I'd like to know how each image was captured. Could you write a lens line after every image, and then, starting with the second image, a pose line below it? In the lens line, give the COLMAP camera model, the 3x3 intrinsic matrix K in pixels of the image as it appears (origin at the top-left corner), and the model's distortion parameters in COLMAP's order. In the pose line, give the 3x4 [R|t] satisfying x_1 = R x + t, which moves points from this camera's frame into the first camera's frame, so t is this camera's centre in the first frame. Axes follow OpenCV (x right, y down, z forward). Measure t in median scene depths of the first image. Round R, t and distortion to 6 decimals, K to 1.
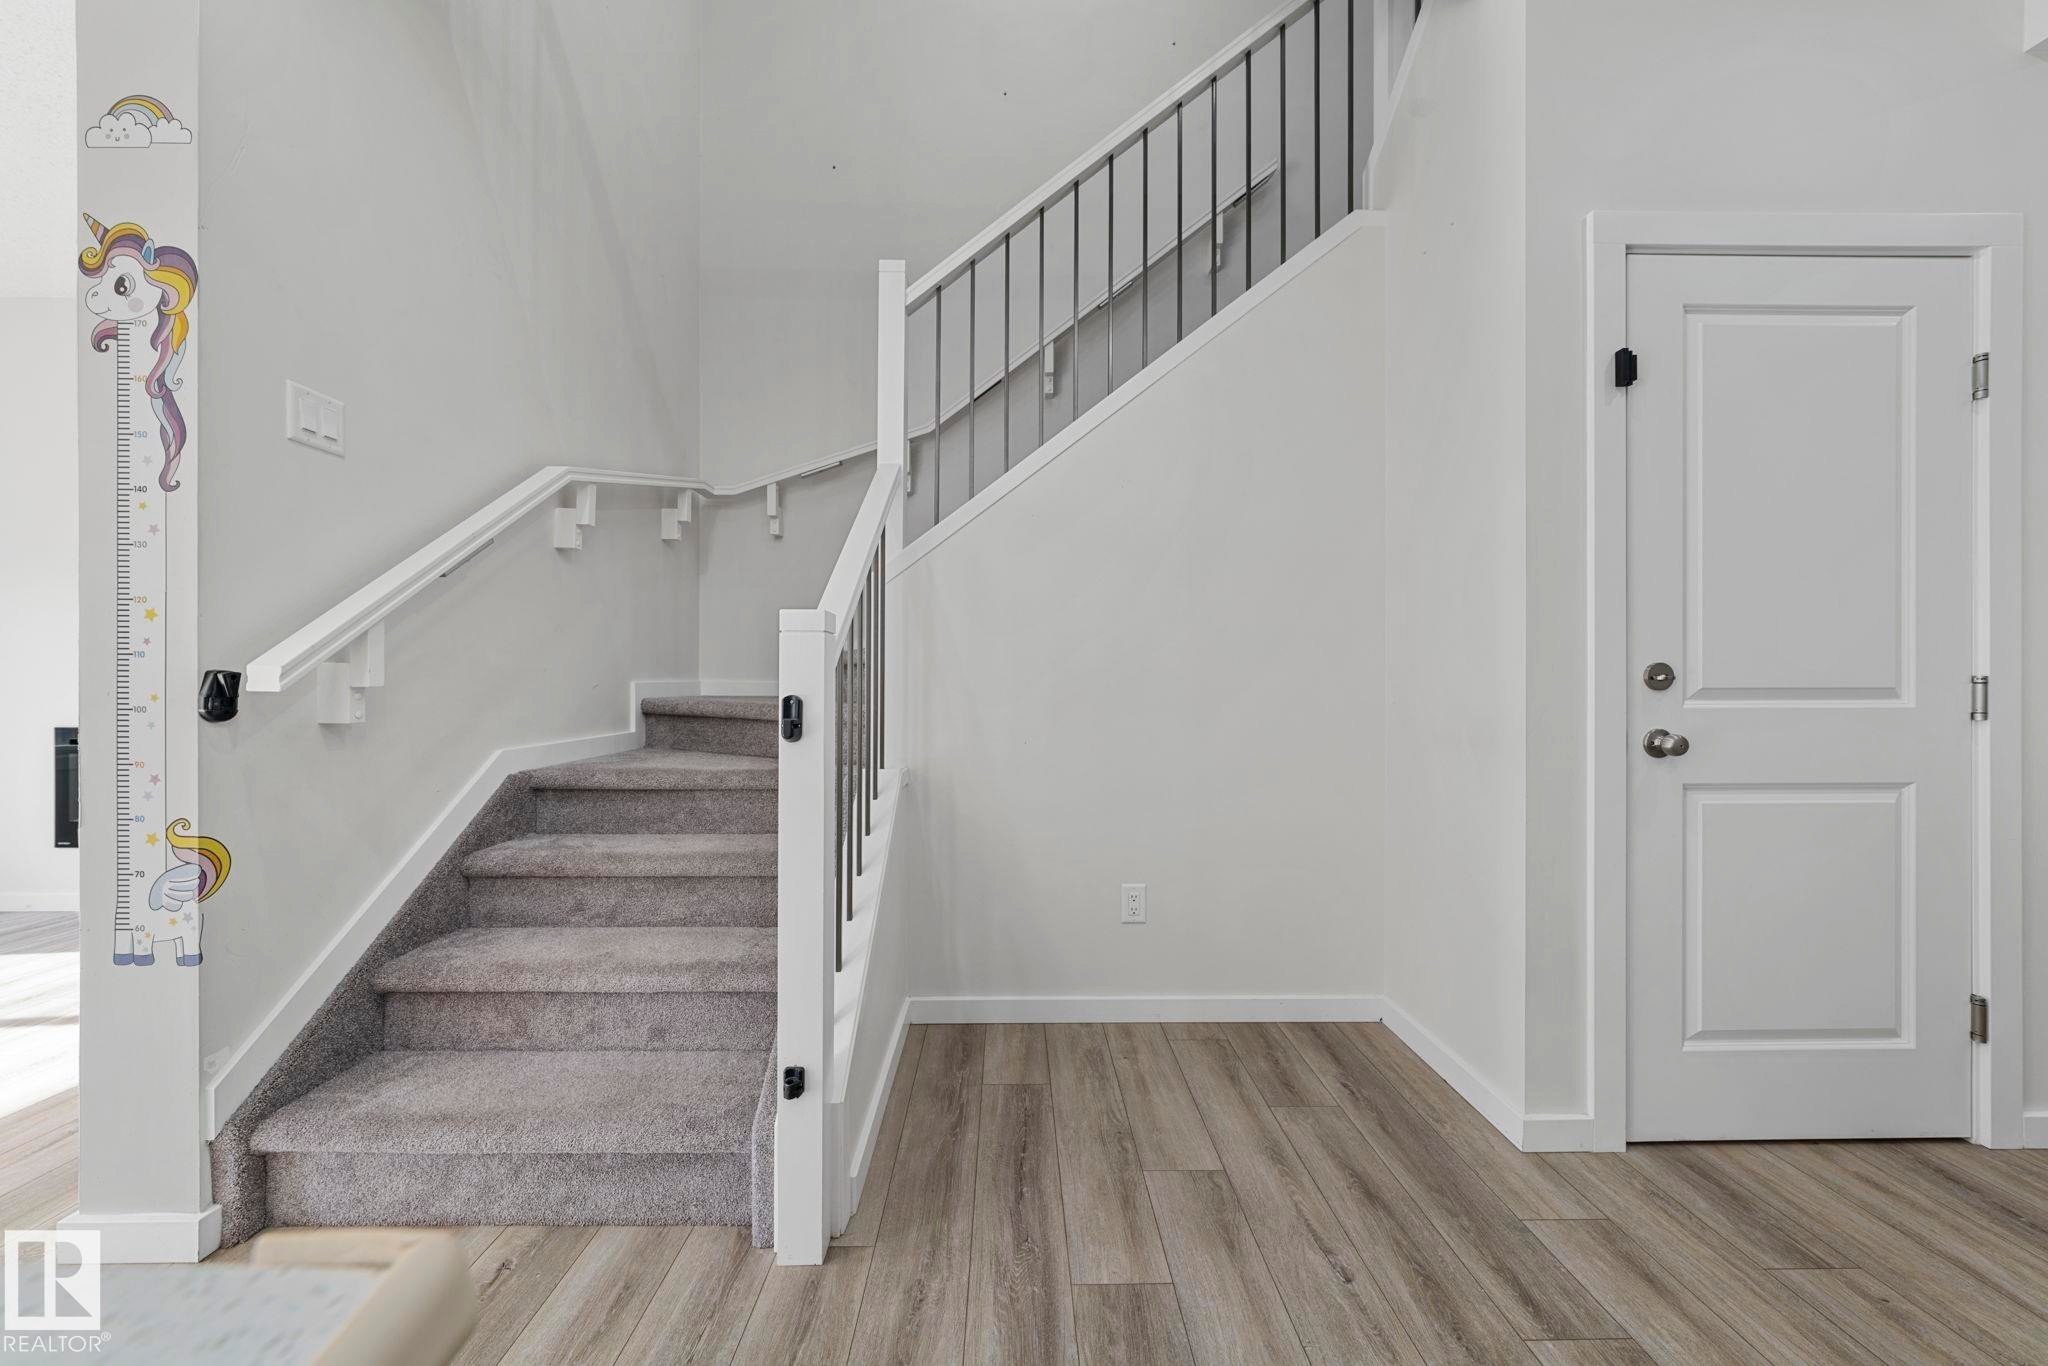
lens RADIAL K [[744.8, 0, 1023.5], [0, 744.8, 687.9], [0, 0, 1]] dist [-0.000154, 0.000003]
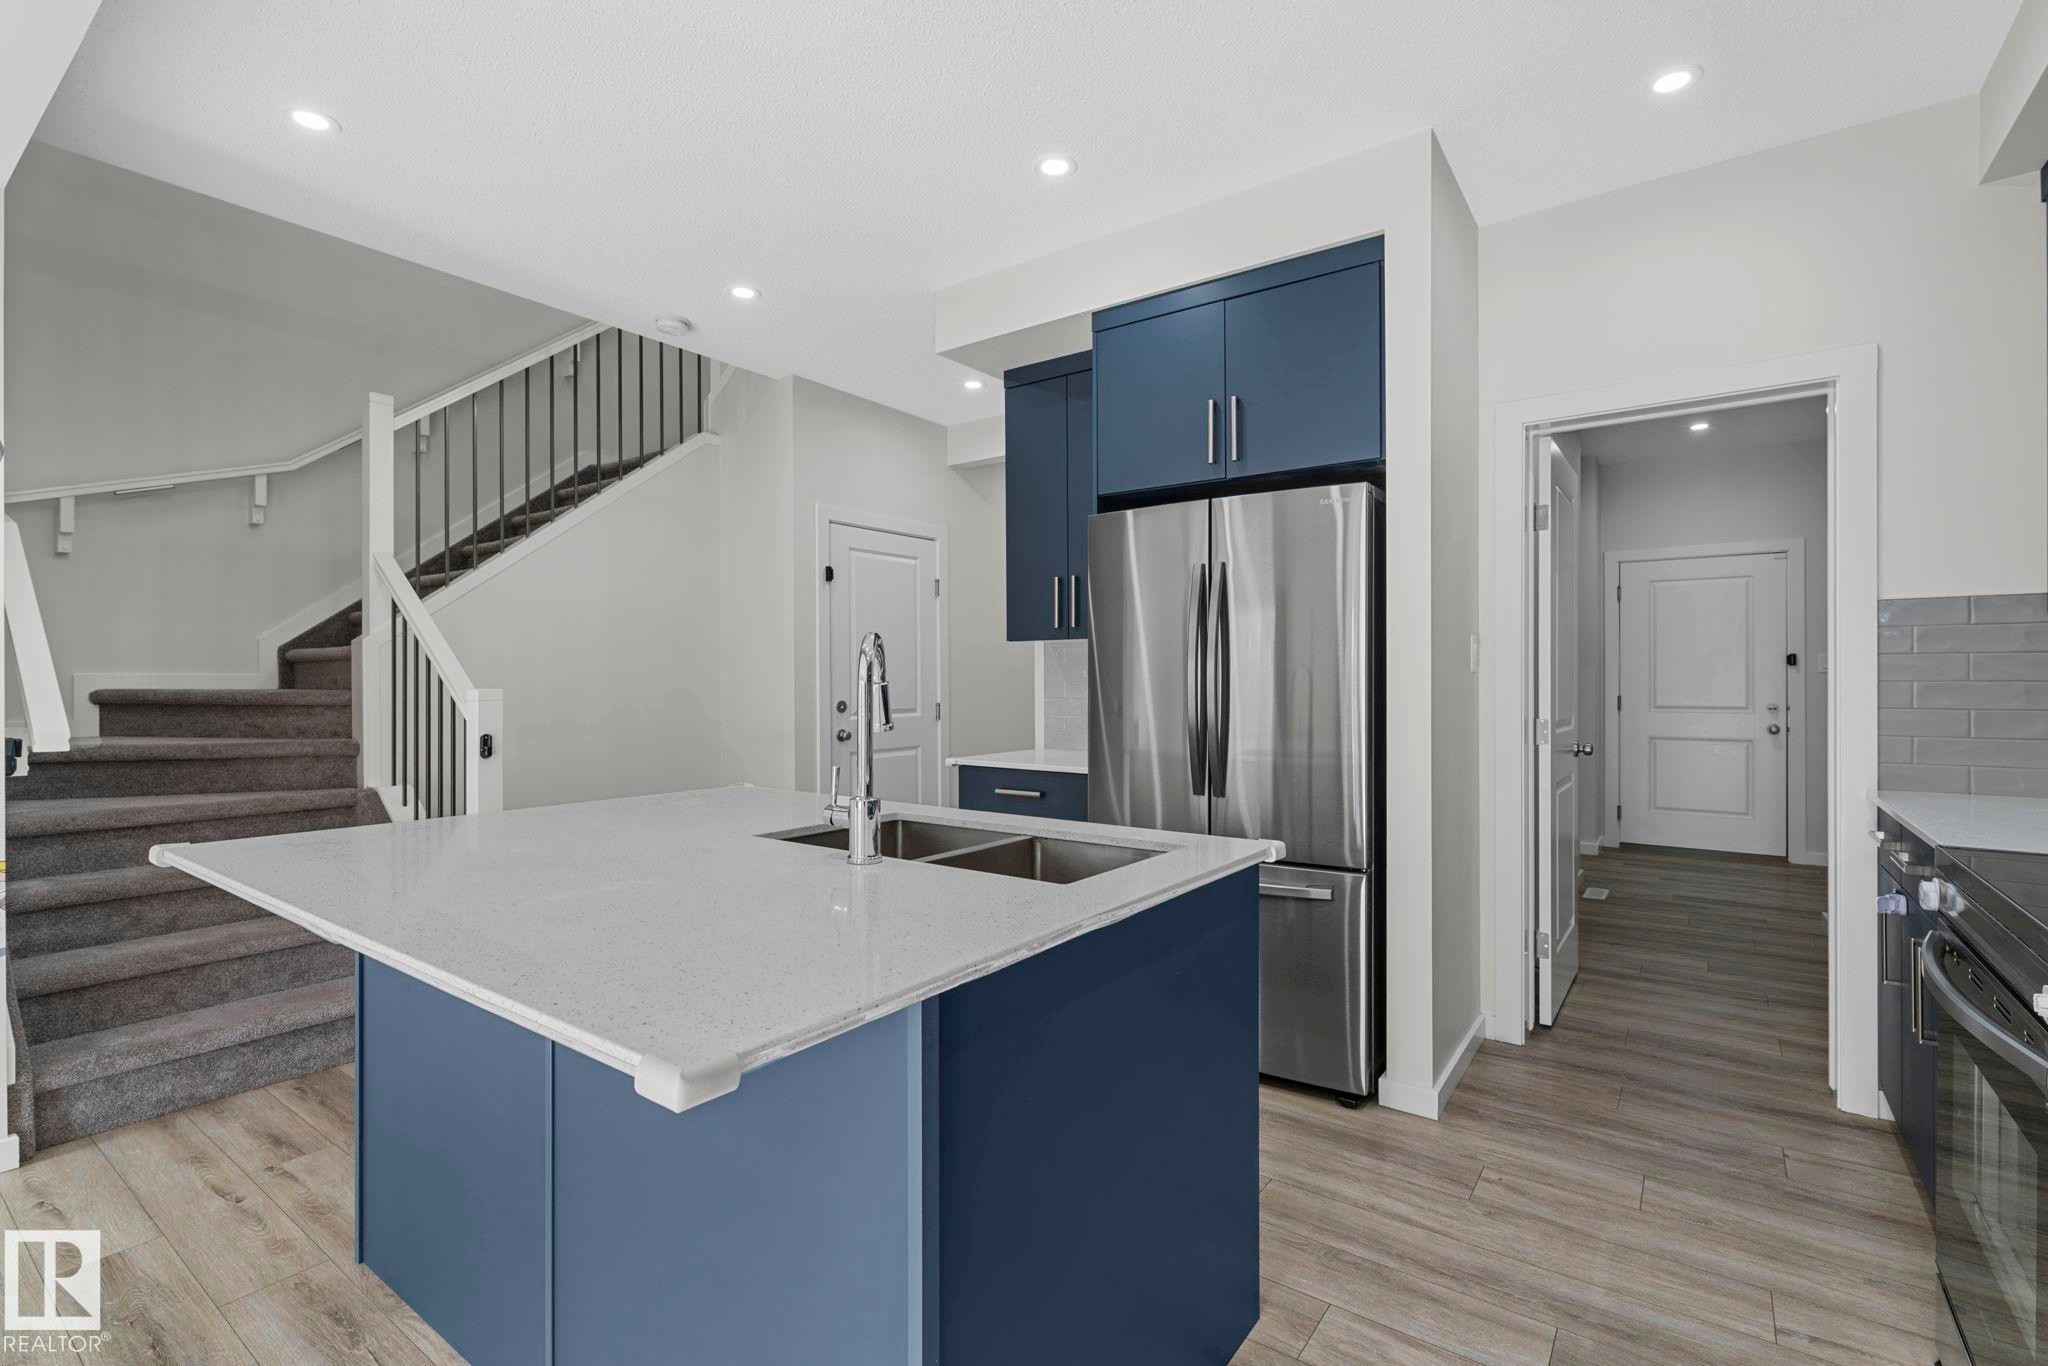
lens RADIAL K [[894.5, 0, 1024.0], [0, 894.5, 683.0], [0, 0, 1]] dist [0.000334, 0.000029]
pose [[0.620446, -0.008087, 0.784208, -0.978924], [0.004971, 0.999967, 0.006379, -0.104029], [-0.784234, -0.000059, 0.620465, -1.174974]]
